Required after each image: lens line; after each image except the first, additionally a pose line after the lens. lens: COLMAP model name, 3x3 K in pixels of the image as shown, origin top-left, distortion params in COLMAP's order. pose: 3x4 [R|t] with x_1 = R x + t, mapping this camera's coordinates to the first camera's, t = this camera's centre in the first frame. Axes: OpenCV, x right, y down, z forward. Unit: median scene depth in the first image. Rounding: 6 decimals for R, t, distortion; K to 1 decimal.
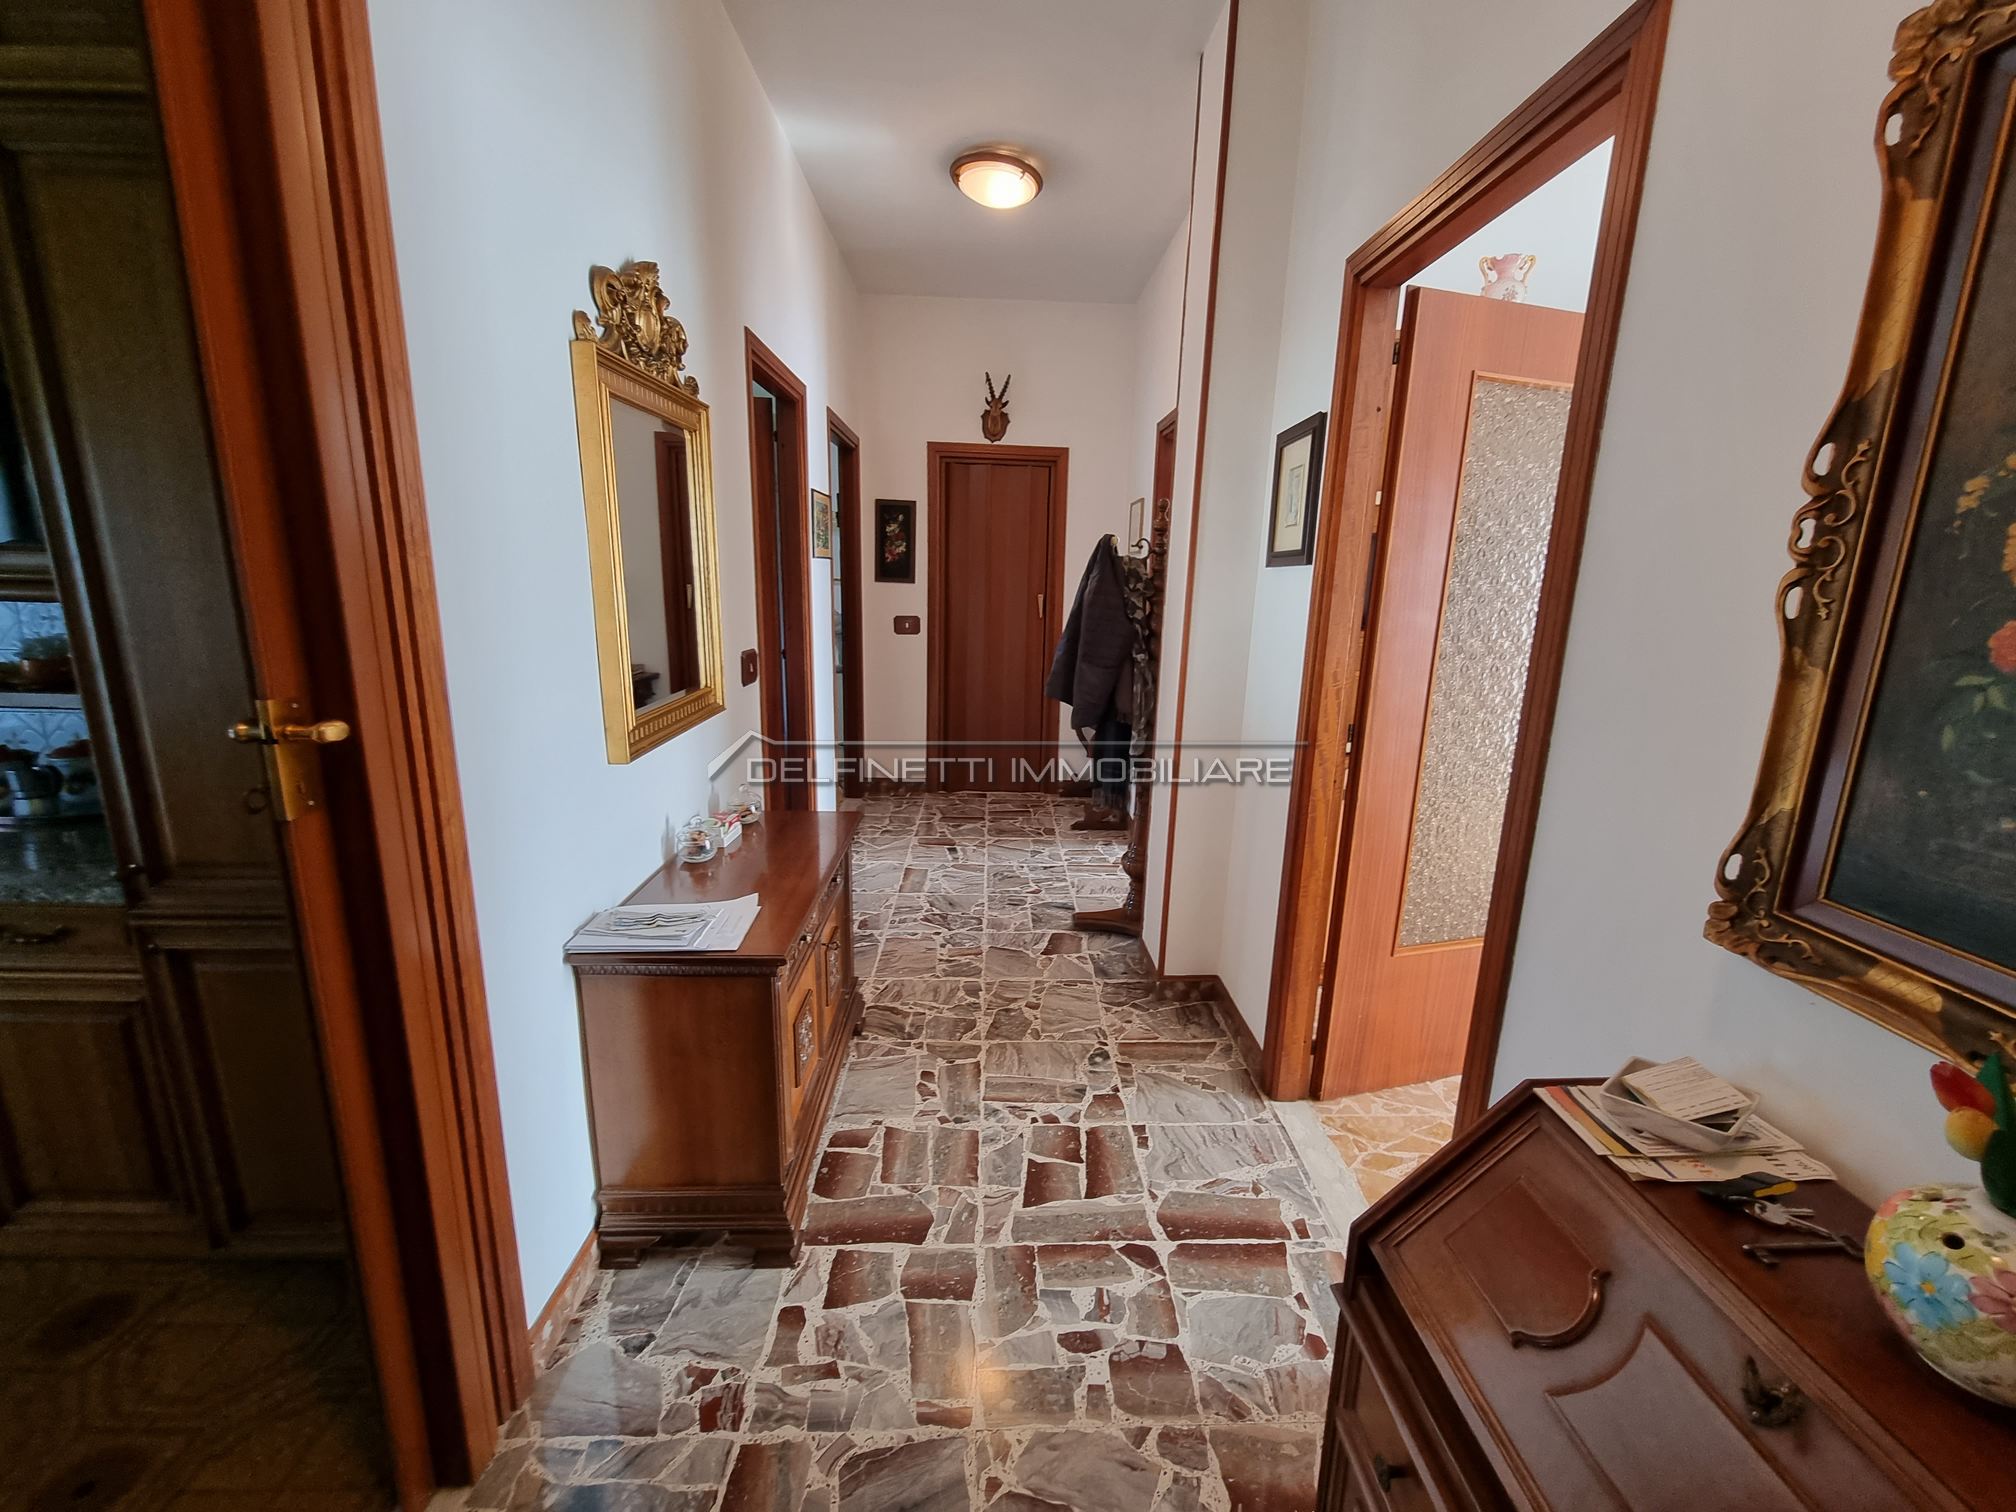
lens RADIAL K [[820.3, 0, 1000.0], [0, 820.3, 753.3], [0, 0, 1]] dist [0.000055, -0.001042]
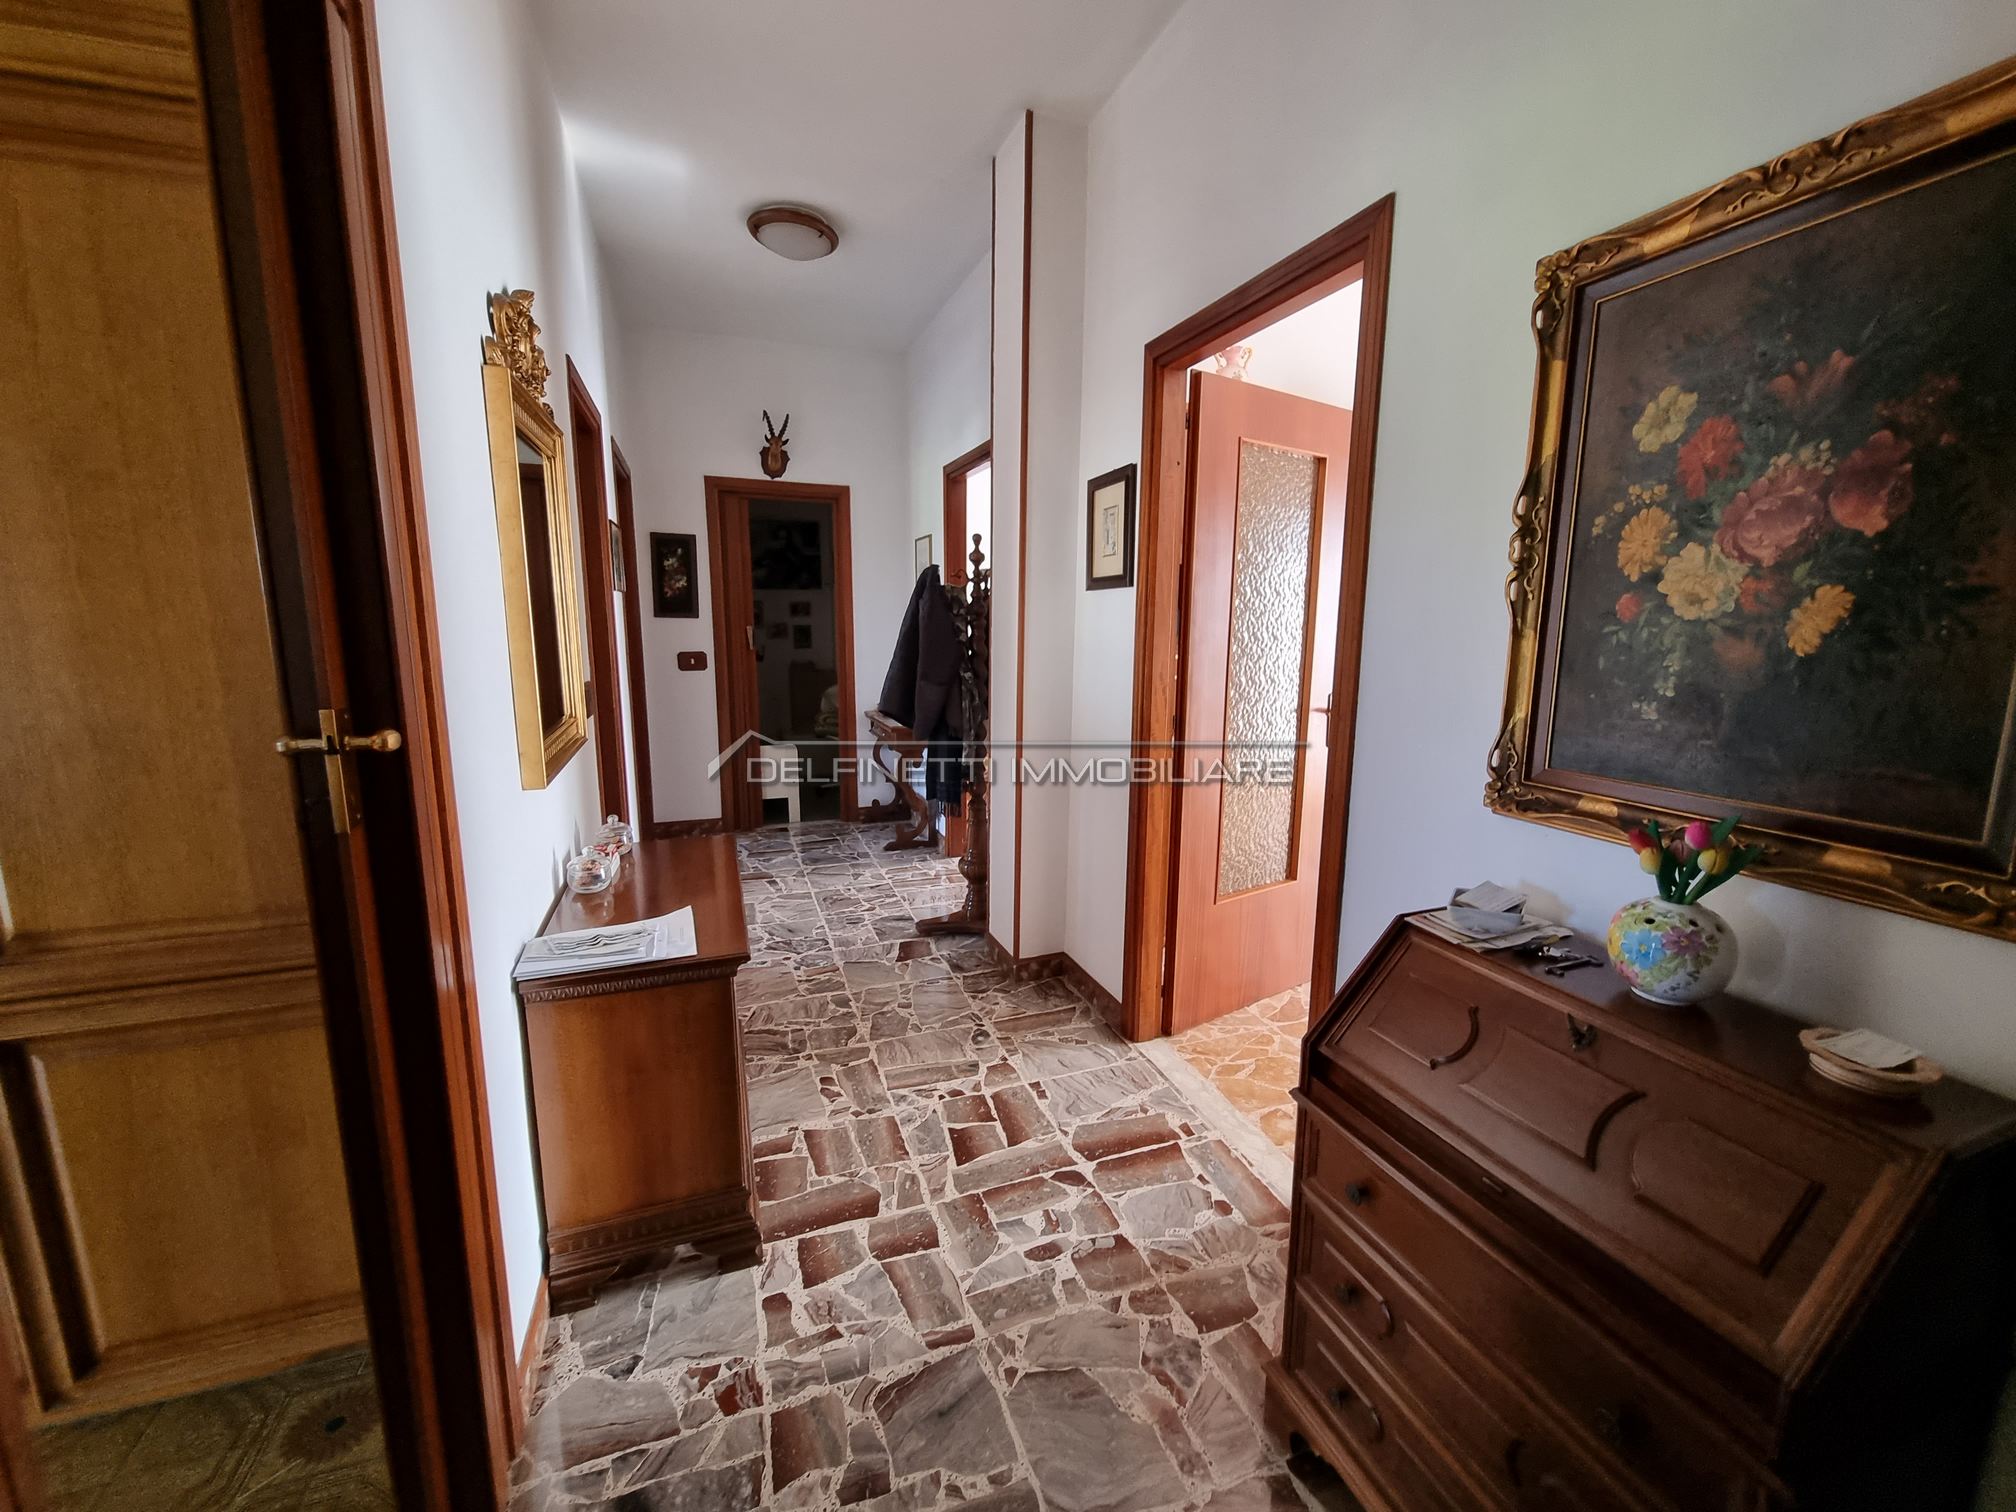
lens RADIAL K [[839.9, 0, 984.1], [0, 839.9, 757.7], [0, 0, 1]] dist [0.001194, -0.000323]
pose [[0.950434, -0.067966, 0.303407, -0.230737], [0.082020, 0.996057, -0.033803, 0.047474], [-0.299914, 0.057013, 0.952261, -0.107465]]
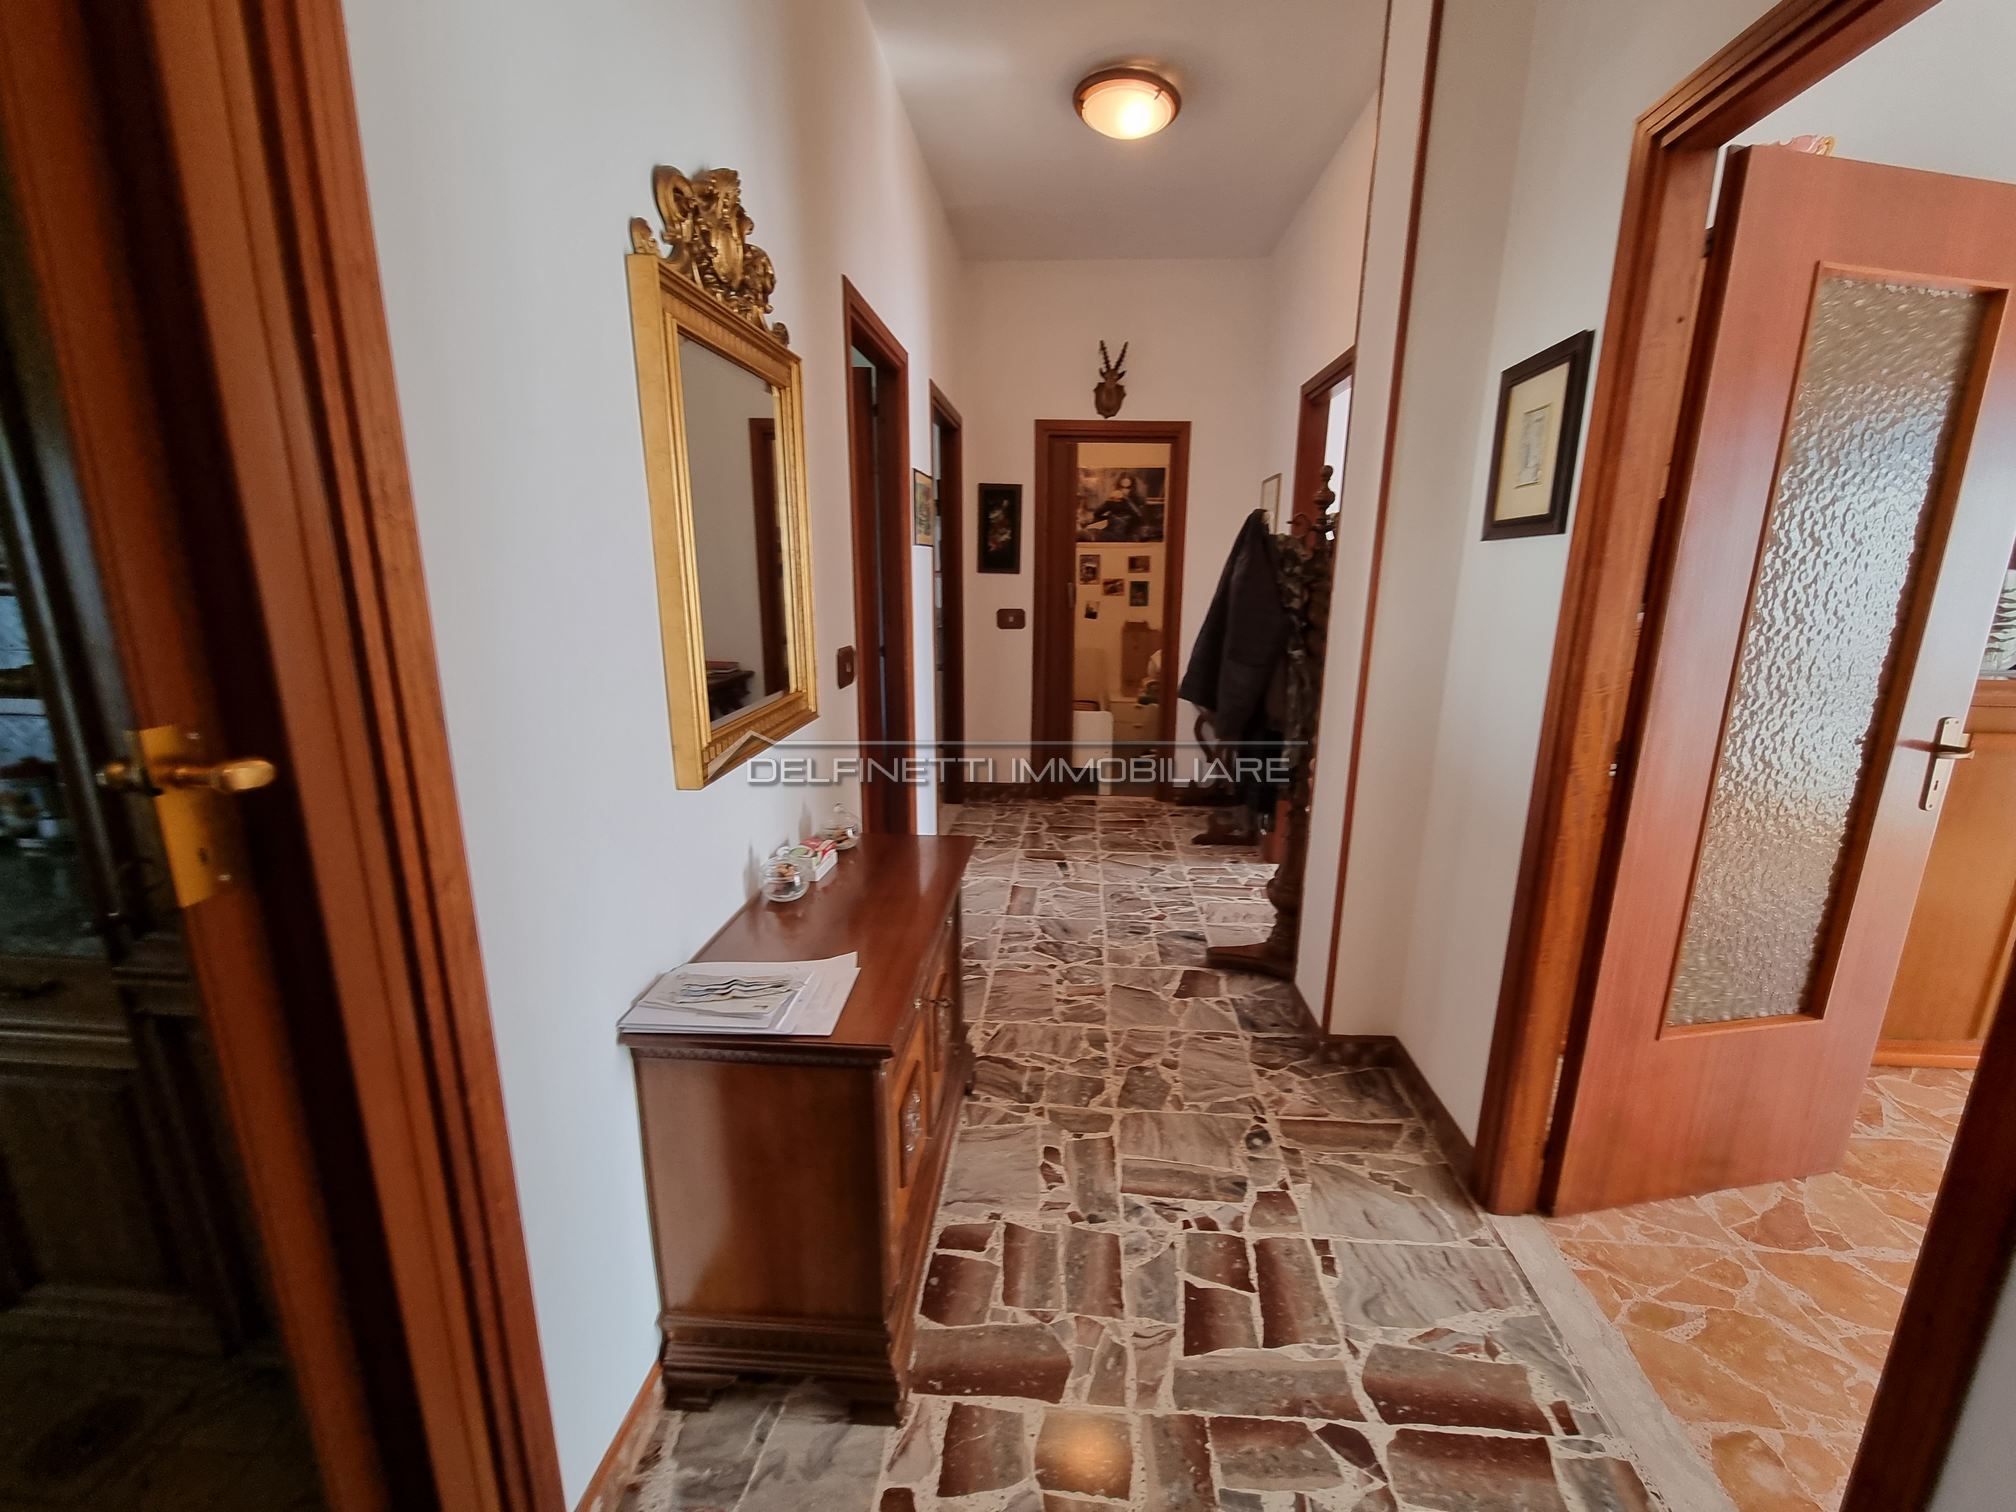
lens RADIAL K [[808.9, 0, 1017.9], [0, 808.9, 754.0], [0, 0, 1]] dist [-0.002626, -0.000539]
pose [[0.996388, 0.006634, -0.084656, -0.066237], [-0.005876, 0.999940, 0.009194, -0.028469], [0.084712, -0.008663, 0.996368, 0.208124]]
